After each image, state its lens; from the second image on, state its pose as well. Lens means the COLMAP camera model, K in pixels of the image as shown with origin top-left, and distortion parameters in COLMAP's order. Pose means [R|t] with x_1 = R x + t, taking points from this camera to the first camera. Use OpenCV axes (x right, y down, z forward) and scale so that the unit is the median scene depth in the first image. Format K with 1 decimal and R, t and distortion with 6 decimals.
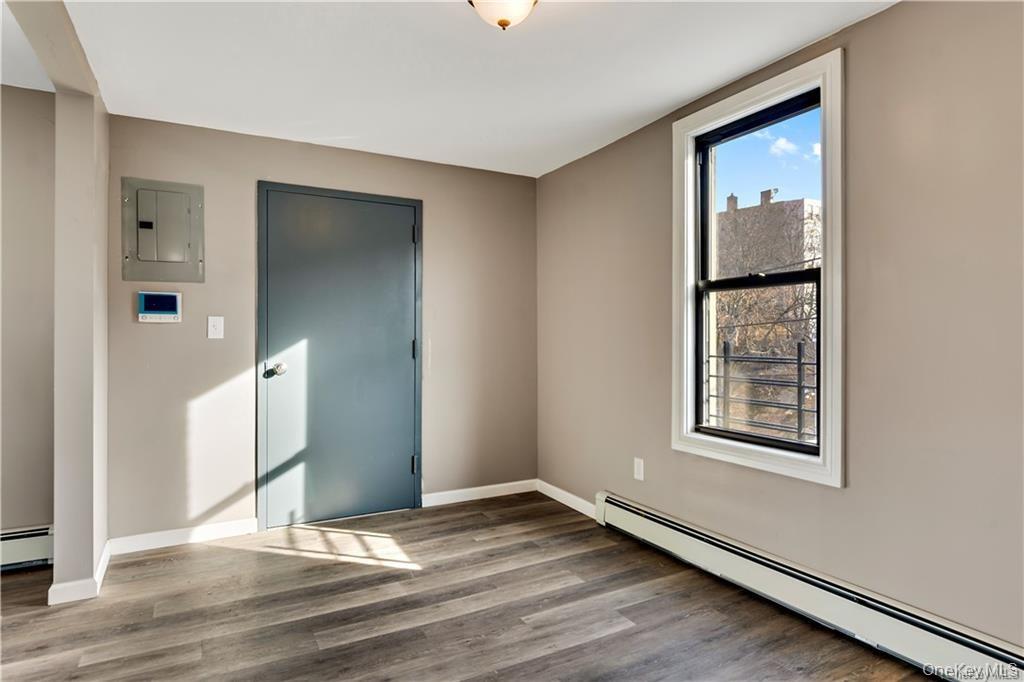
lens RADIAL K [[553.8, 0, 512.0], [0, 553.8, 341.0], [0, 0, 1]] dist [-0.002852, -0.000314]
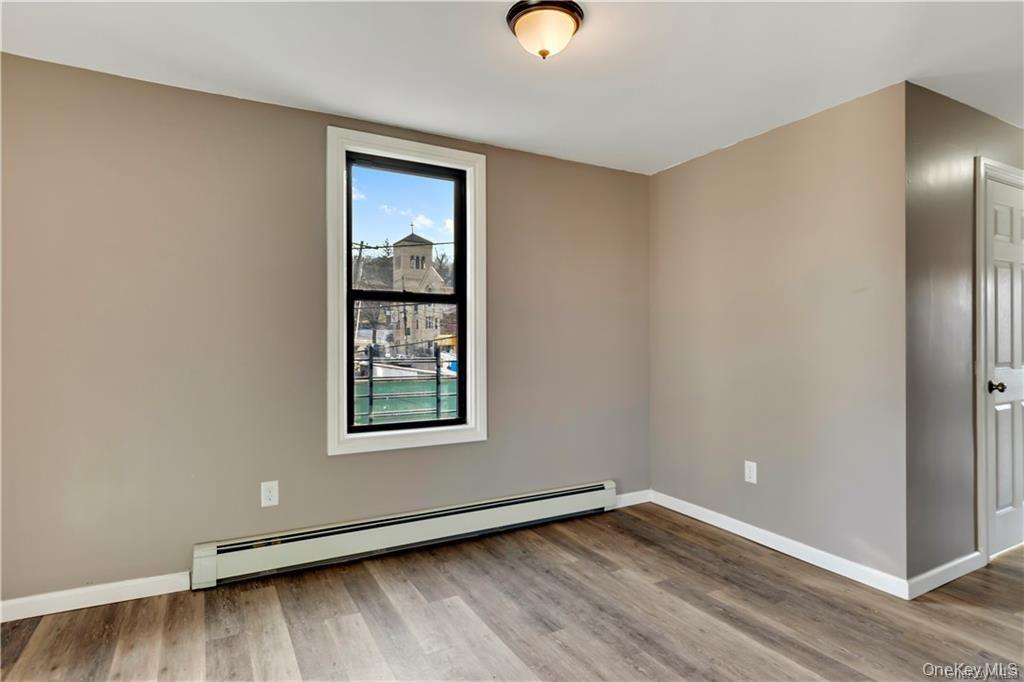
lens RADIAL K [[553.8, 0, 512.0], [0, 553.8, 341.0], [0, 0, 1]] dist [-0.002852, -0.000314]
pose [[-0.002163, 0.004713, 0.999987, -0.708762], [0.000762, 0.999989, -0.004711, -0.003866], [-0.999997, 0.000752, -0.002166, 0.688428]]
